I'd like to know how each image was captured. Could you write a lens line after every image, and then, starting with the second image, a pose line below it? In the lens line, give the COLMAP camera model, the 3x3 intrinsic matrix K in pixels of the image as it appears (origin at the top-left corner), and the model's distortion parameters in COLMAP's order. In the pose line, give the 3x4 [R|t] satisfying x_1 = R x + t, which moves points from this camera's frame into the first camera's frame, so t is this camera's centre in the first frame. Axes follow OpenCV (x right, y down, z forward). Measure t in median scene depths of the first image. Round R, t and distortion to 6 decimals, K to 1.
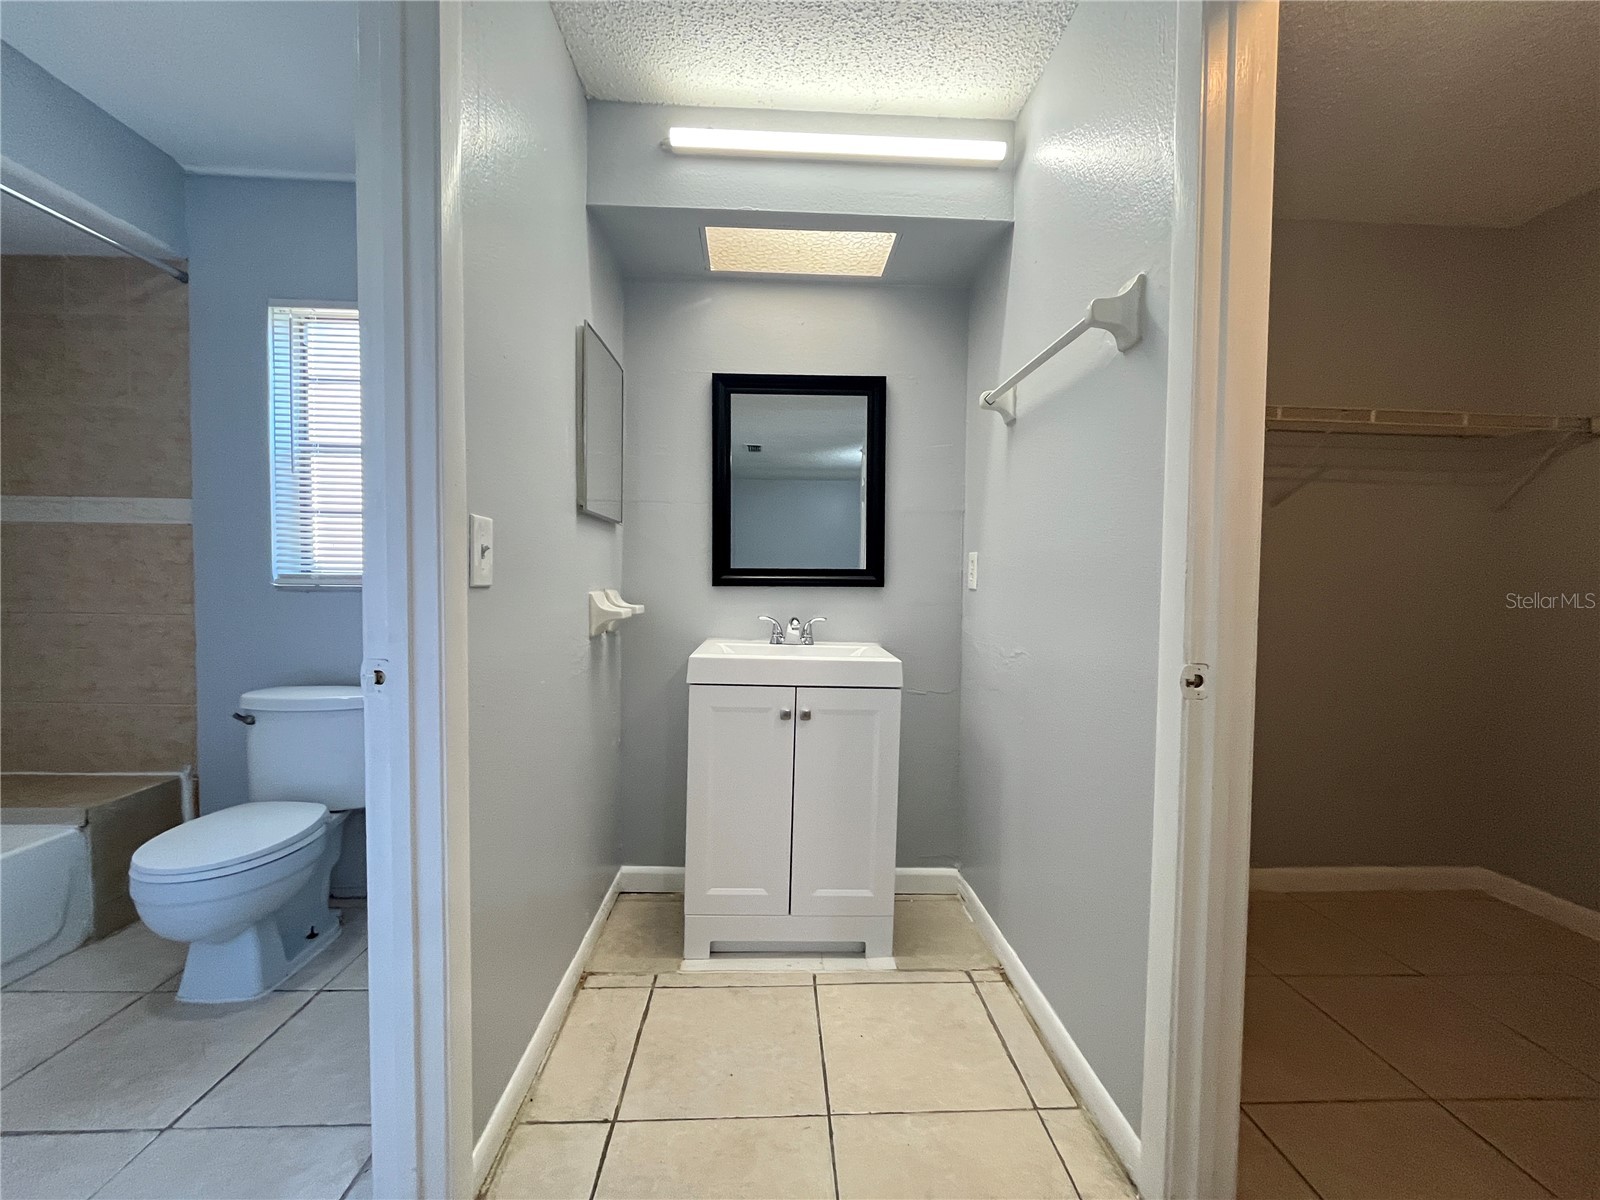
lens RADIAL K [[647.1, 0, 800.0], [0, 647.1, 600.0], [0, 0, 1]] dist [-0.001503, 0.000558]
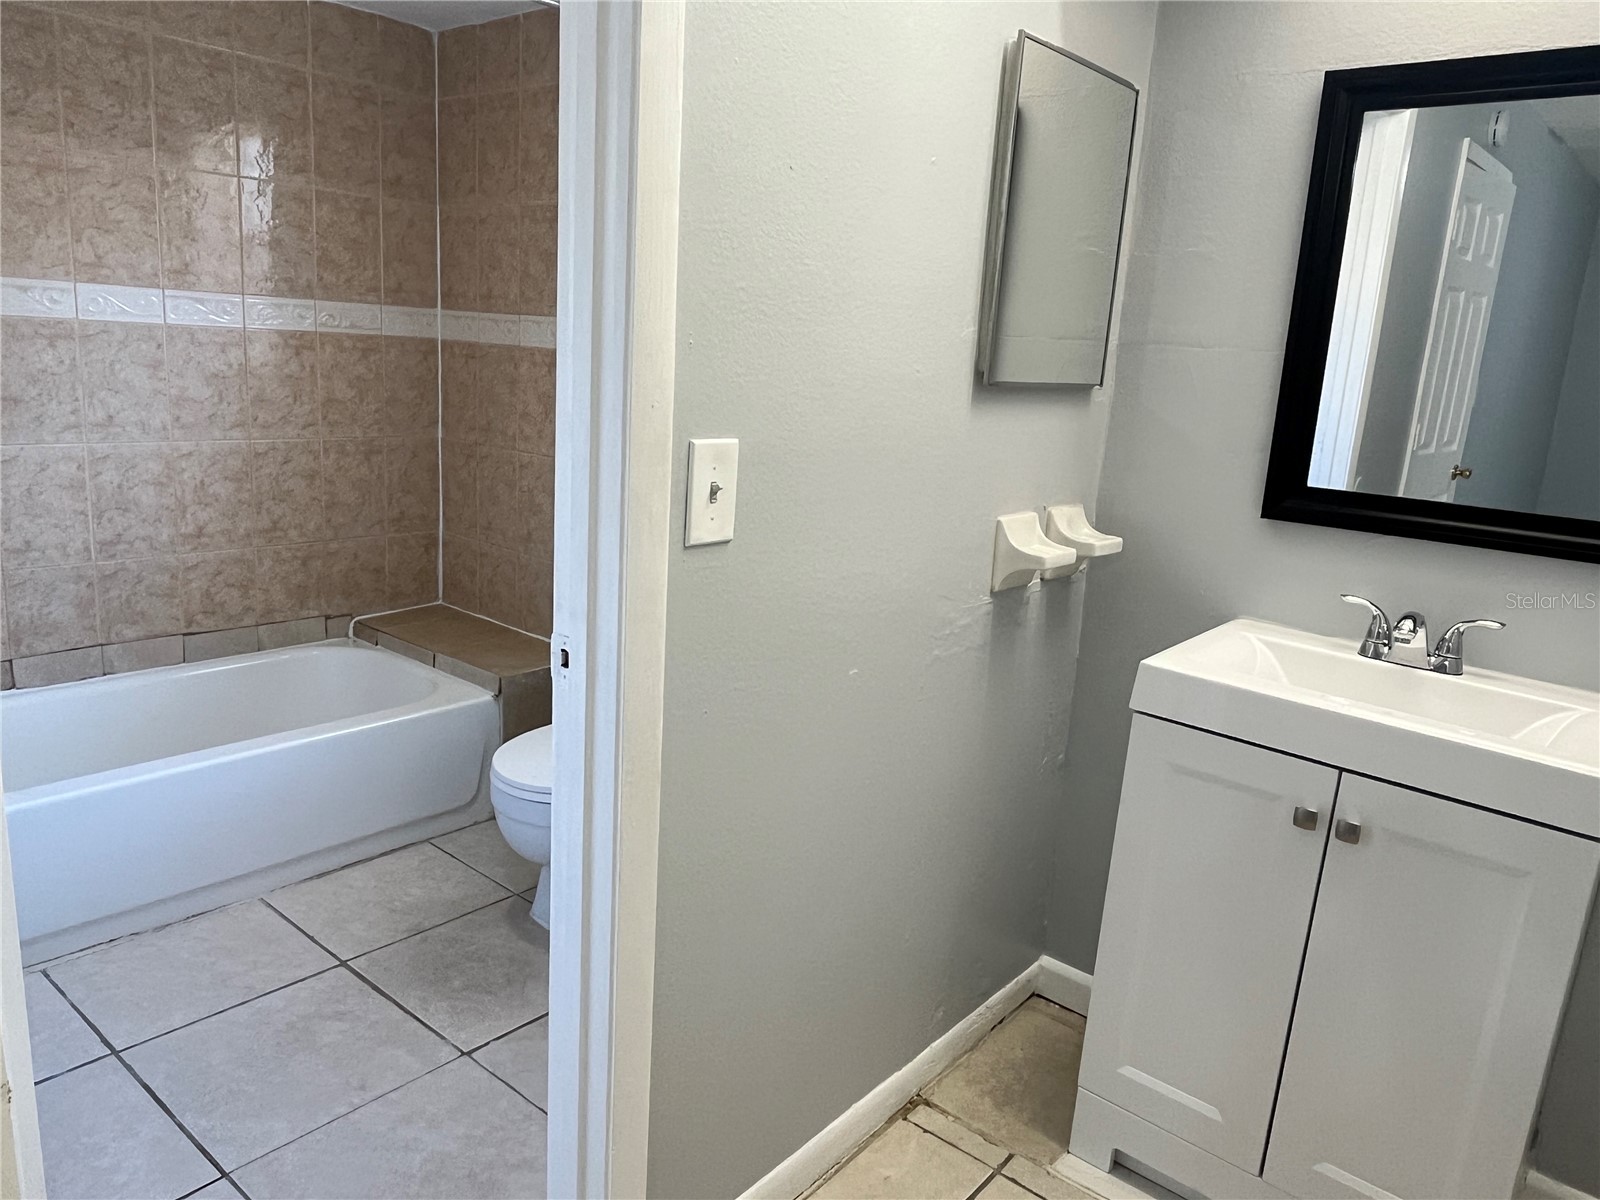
lens RADIAL K [[1133.1, 0, 800.0], [0, 1133.1, 600.0], [0, 0, 1]] dist [0.004216, 0.001002]
pose [[0.739382, 0.184643, -0.647473, 0.217118], [-0.074497, 0.978192, 0.193884, -0.122472], [0.669152, -0.095120, 0.737013, 0.114421]]
